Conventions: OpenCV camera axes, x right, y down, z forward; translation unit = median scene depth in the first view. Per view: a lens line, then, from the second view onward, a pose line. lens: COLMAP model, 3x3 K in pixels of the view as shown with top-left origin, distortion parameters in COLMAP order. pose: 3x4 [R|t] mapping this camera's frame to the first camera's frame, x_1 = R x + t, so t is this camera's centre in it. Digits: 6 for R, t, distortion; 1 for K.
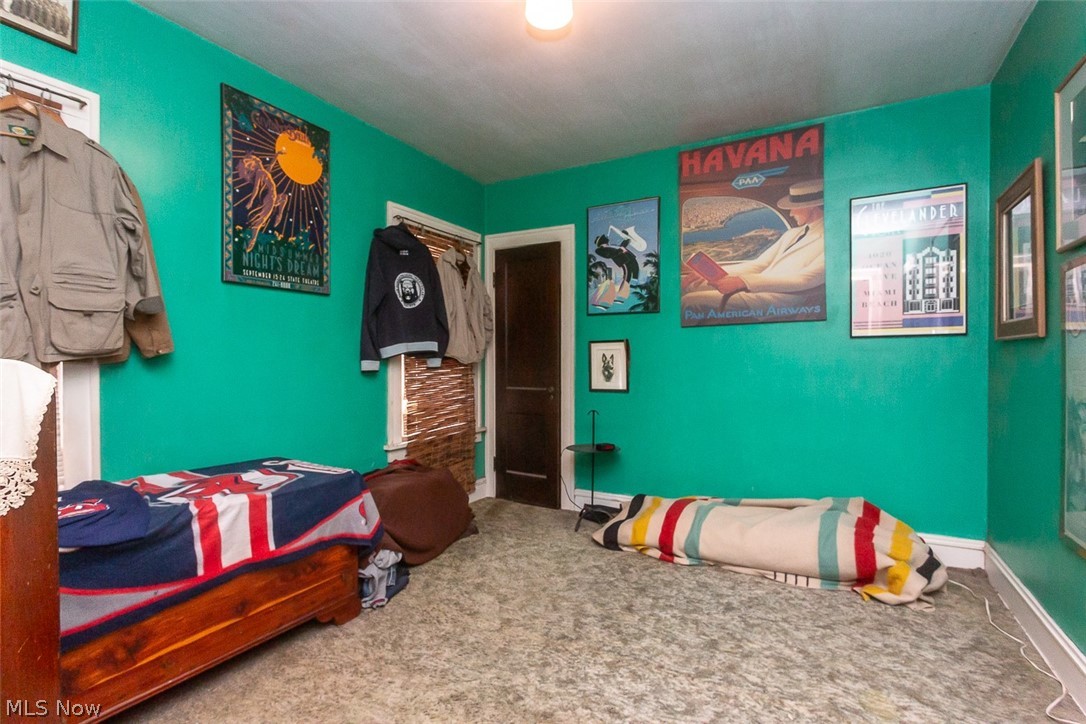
lens RADIAL K [[517.8, 0, 546.1], [0, 517.8, 363.5], [0, 0, 1]] dist [-0.002804, 0.000368]
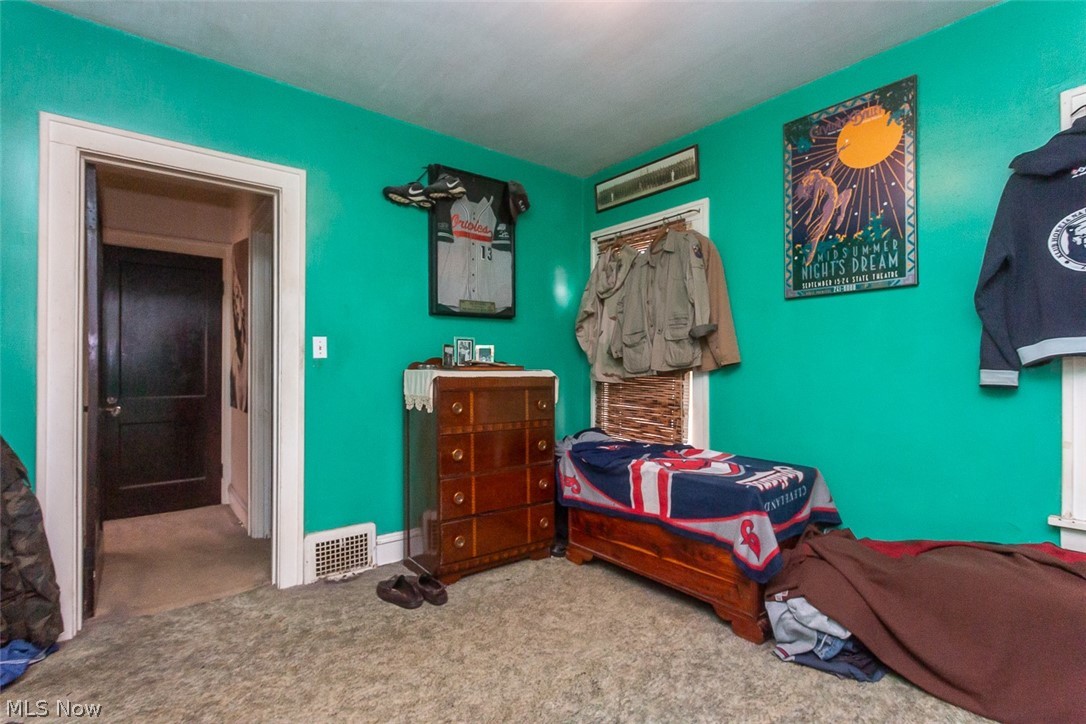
lens RADIAL K [[517.8, 0, 546.1], [0, 517.8, 363.5], [0, 0, 1]] dist [-0.002804, 0.000368]
pose [[-0.388939, -0.010474, -0.921204, 0.581702], [-0.002484, 0.999944, -0.010321, -0.006255], [0.921260, -0.001726, -0.388943, 0.909597]]
